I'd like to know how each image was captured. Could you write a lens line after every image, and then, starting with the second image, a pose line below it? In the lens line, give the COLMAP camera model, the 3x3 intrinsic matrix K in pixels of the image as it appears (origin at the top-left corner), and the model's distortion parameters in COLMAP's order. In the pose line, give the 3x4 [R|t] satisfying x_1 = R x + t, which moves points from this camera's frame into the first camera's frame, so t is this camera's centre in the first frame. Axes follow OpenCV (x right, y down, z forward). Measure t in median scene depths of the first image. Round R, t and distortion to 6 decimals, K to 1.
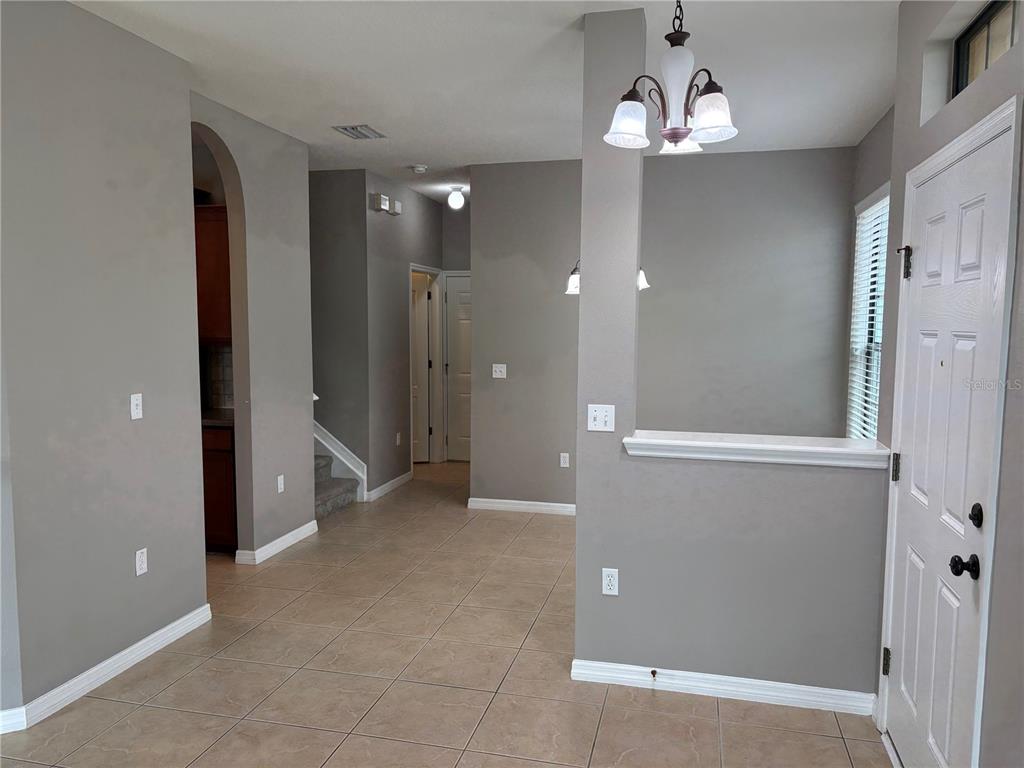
lens RADIAL K [[776.5, 0, 512.0], [0, 776.5, 384.0], [0, 0, 1]] dist [0.057810, -0.077075]
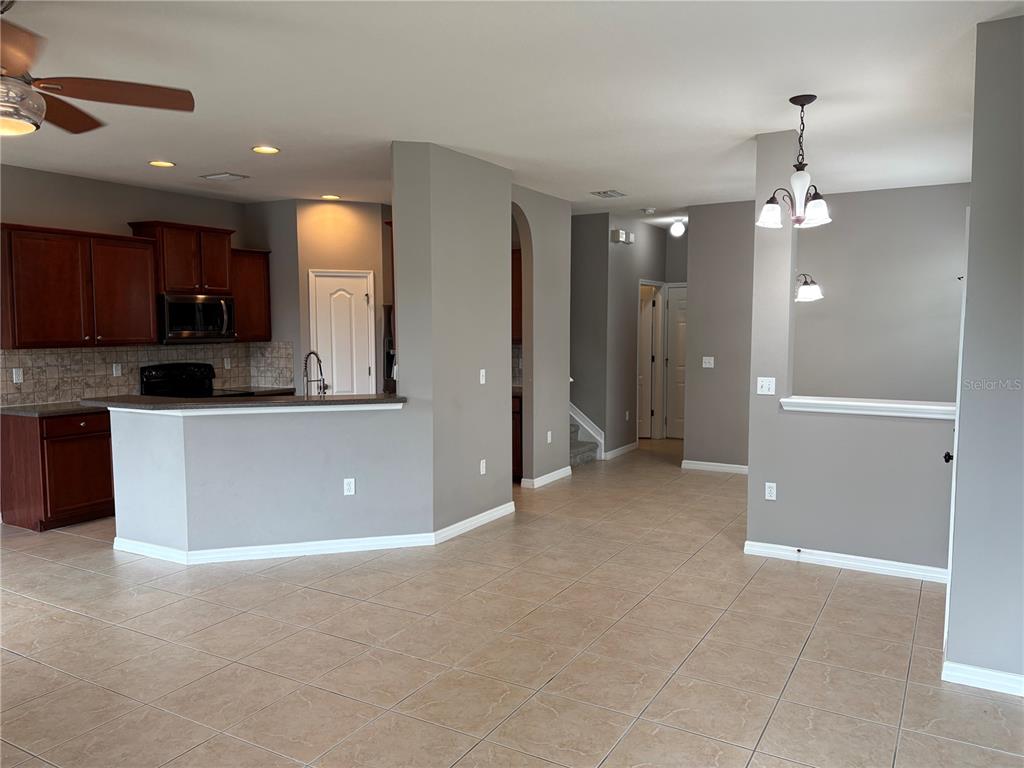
lens RADIAL K [[763.0, 0, 511.2], [0, 763.0, 397.6], [0, 0, 1]] dist [0.132868, -0.341254]
pose [[0.959379, 0.019039, -0.281479, 0.037063], [-0.014417, 0.999725, 0.018483, 0.028255], [0.281753, -0.013675, 0.959389, -0.391274]]
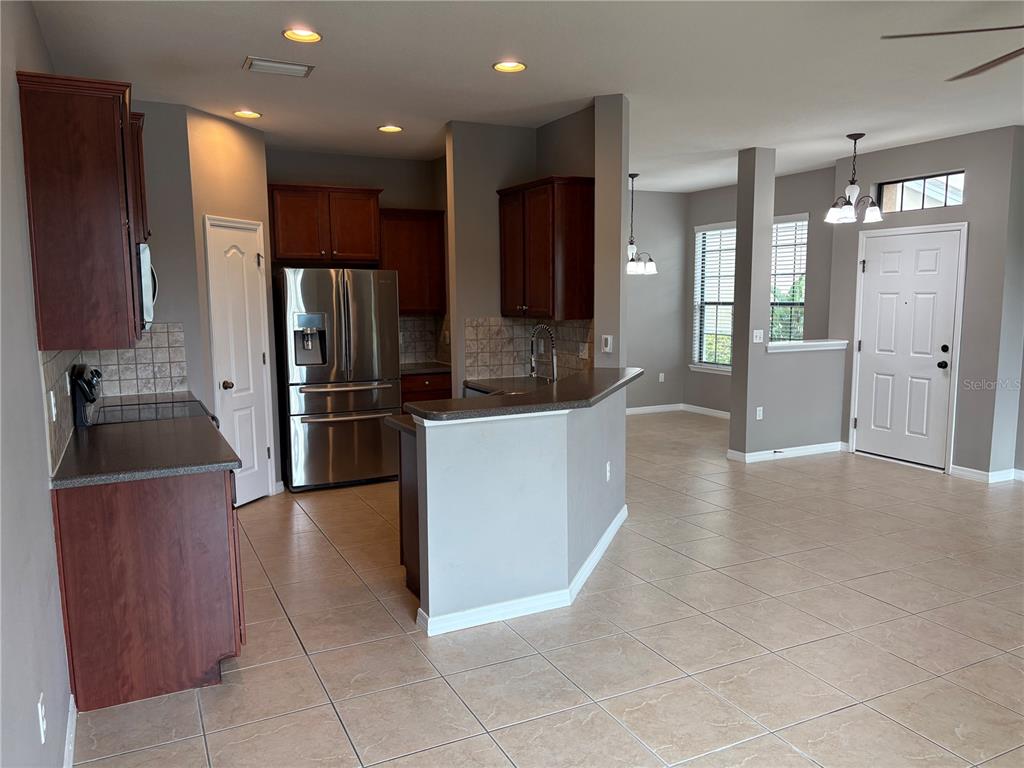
lens RADIAL K [[776.5, 0, 512.0], [0, 776.5, 384.0], [0, 0, 1]] dist [0.057810, -0.077075]
pose [[0.764888, -0.088114, 0.638109, -1.092548], [0.067462, 0.996110, 0.056685, 0.004894], [-0.640621, -0.000310, 0.767857, -0.124700]]
